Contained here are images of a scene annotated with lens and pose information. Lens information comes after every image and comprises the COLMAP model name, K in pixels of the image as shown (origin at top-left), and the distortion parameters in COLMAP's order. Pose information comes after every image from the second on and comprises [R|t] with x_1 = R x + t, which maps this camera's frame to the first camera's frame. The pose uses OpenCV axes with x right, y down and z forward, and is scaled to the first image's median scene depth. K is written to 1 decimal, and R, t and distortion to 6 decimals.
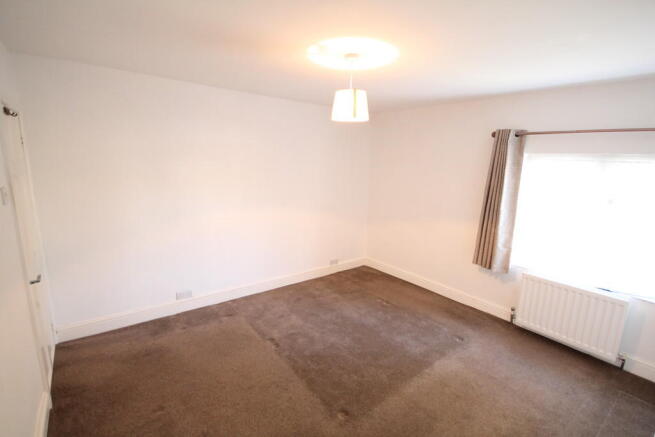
lens RADIAL K [[305.8, 0, 327.4], [0, 305.8, 207.3], [0, 0, 1]] dist [0.000741, -0.012785]
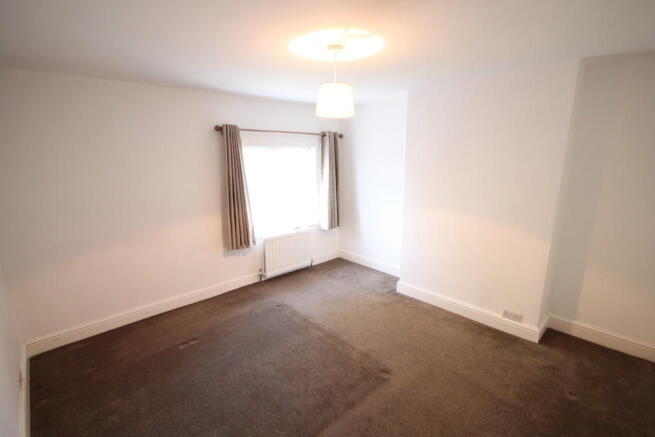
lens RADIAL K [[305.2, 0, 327.5], [0, 305.2, 218.5], [0, 0, 1]] dist [0.016242, -0.013323]
pose [[-0.087269, -0.244464, 0.965723, -0.622693], [0.149123, 0.955293, 0.255299, -0.163636], [-0.984960, 0.166292, -0.046912, 0.771631]]
